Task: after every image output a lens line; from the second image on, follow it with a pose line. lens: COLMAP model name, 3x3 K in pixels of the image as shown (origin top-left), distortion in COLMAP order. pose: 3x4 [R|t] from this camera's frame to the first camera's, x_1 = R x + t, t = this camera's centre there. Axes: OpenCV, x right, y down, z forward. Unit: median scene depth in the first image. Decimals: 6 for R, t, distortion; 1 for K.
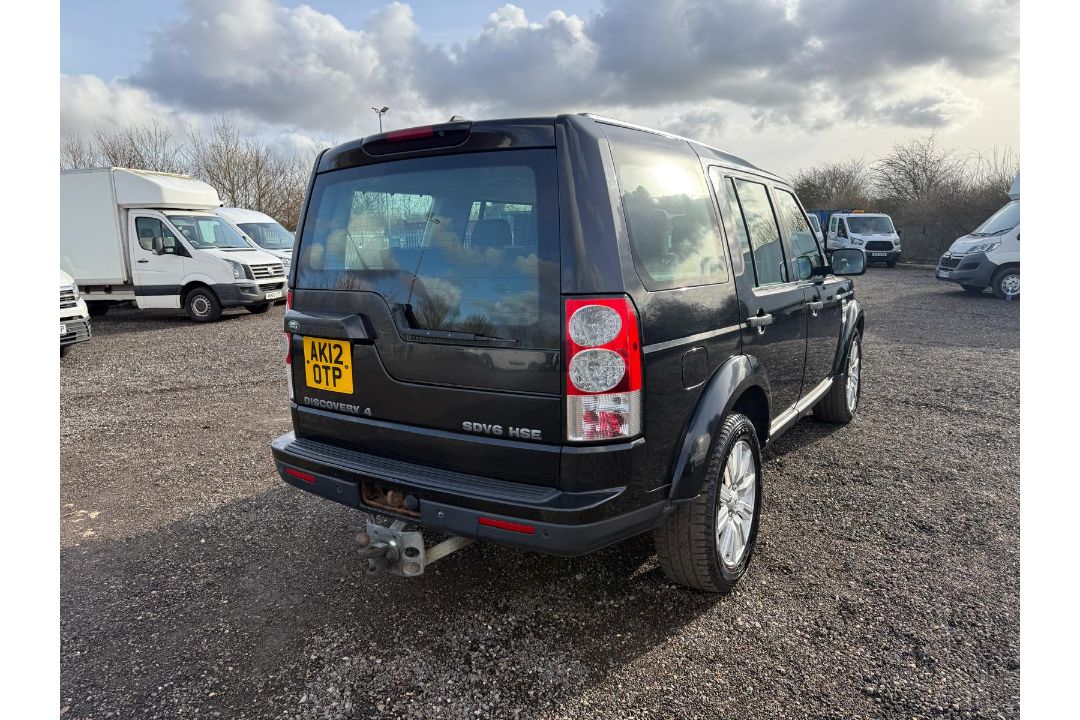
lens RADIAL K [[713.6, 0, 533.8], [0, 713.6, 357.4], [0, 0, 1]] dist [0.072546, -0.049196]
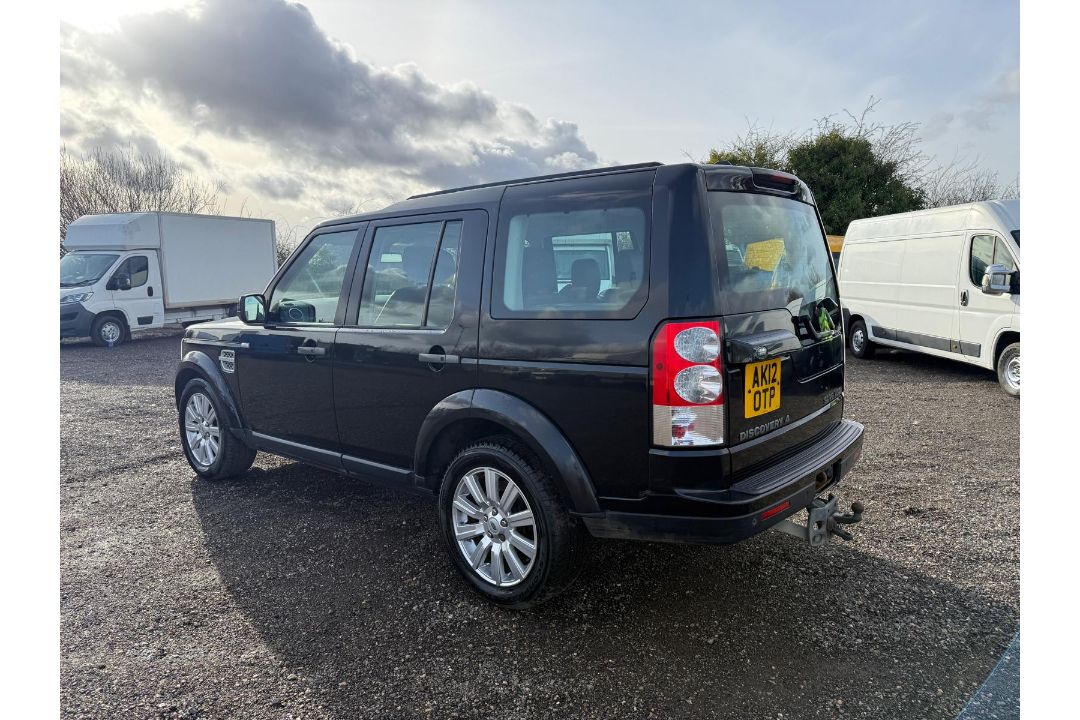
lens RADIAL K [[713.6, 0, 539.0], [0, 713.6, 350.8], [0, 0, 1]] dist [0.072546, -0.049196]
pose [[0.170469, -0.091245, 0.981129, -0.148948], [0.173992, 0.982845, 0.061174, -0.017434], [-0.969880, 0.160281, 0.183420, 0.127317]]
